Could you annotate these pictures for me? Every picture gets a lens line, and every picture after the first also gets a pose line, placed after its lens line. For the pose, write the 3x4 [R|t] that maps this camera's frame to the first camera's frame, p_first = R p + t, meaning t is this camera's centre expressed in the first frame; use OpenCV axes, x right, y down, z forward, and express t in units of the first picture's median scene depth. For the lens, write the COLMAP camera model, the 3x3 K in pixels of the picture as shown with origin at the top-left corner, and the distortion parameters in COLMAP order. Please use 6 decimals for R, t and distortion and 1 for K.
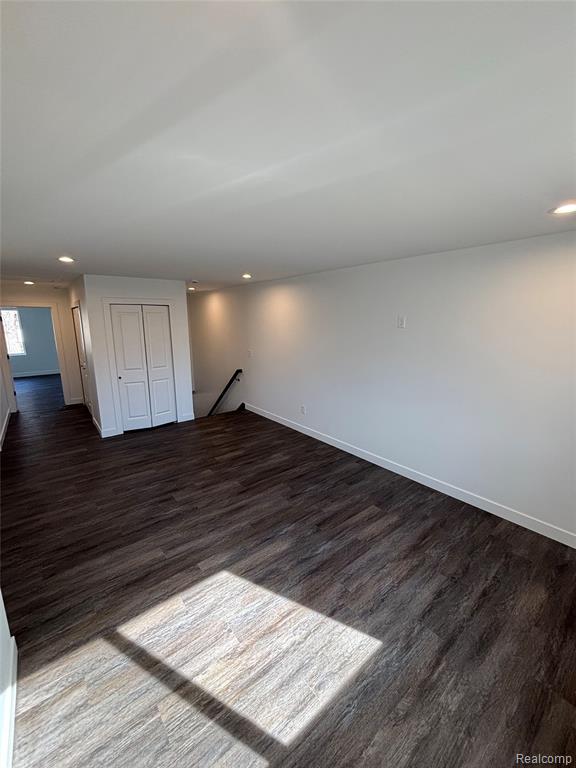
lens RADIAL K [[308.4, 0, 287.1], [0, 308.4, 383.6], [0, 0, 1]] dist [-0.000074, 0.000436]
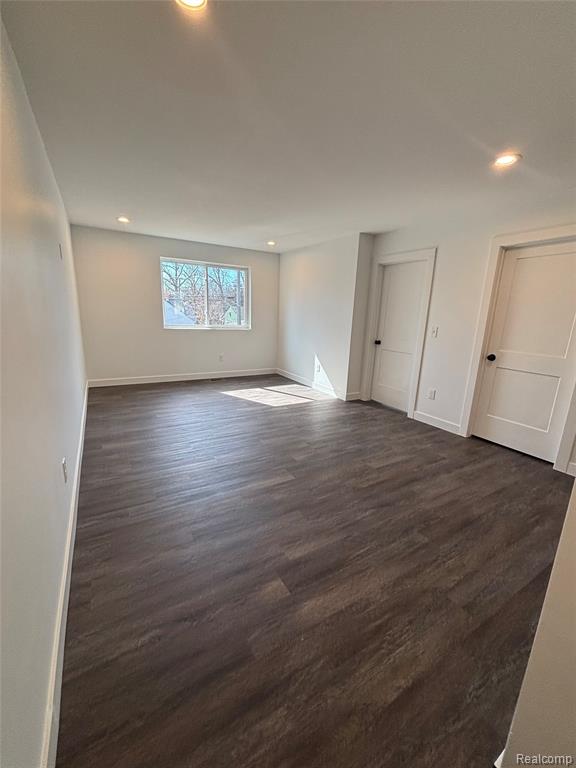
lens RADIAL K [[308.4, 0, 287.4], [0, 308.4, 383.6], [0, 0, 1]] dist [-0.000074, 0.000436]
pose [[-0.989715, -0.067944, 0.125884, -0.320557], [-0.008090, 0.905180, 0.424951, -0.218660], [-0.142821, 0.419562, -0.896420, 1.653852]]
